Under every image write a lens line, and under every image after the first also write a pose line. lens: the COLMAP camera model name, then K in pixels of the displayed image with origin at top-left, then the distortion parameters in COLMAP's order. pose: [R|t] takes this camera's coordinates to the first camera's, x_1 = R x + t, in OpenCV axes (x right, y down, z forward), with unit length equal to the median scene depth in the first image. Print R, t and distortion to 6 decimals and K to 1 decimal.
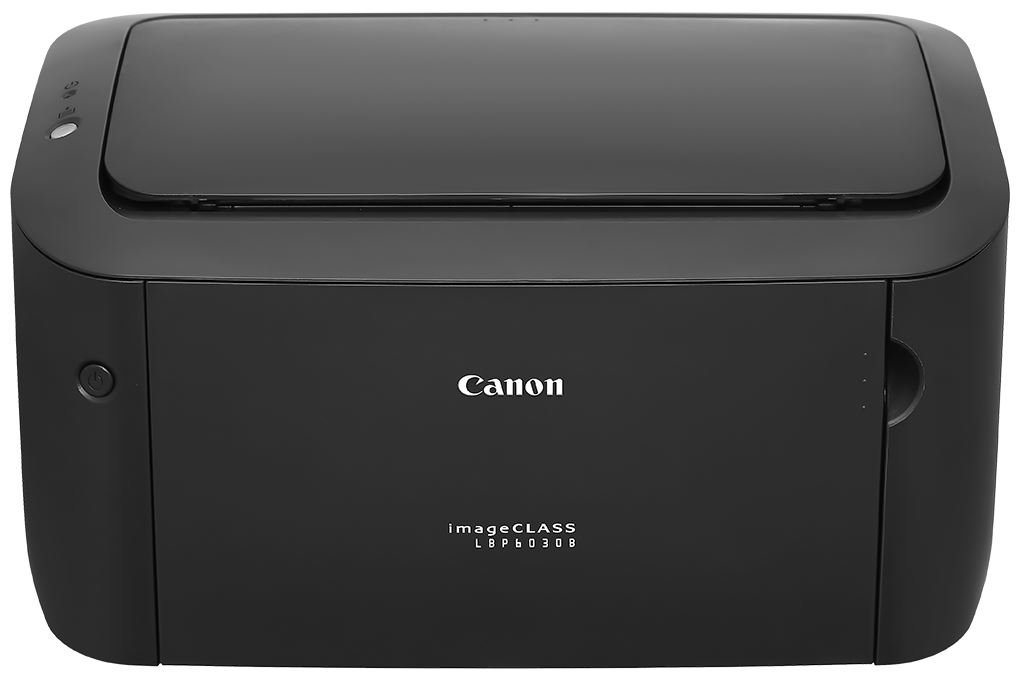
lens RADIAL K [[2941.7, 0, 510.0], [0, 2941.7, 340.0], [0, 0, 1]] dist [0.847011, 0.522798]
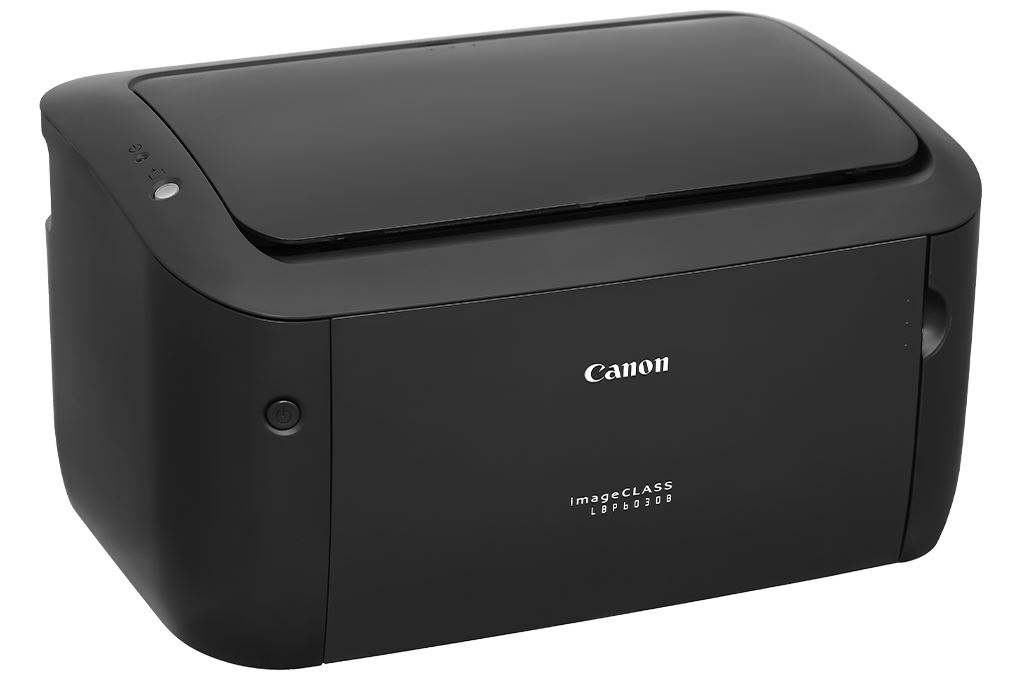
lens RADIAL K [[2941.7, 0, 510.0], [0, 2941.7, 340.0], [0, 0, 1]] dist [0.847011, 0.522798]
pose [[0.925461, -0.131362, 0.355340, -0.437545], [0.120313, 0.991314, 0.053119, -0.060312], [-0.359231, -0.006407, 0.933227, -0.039761]]
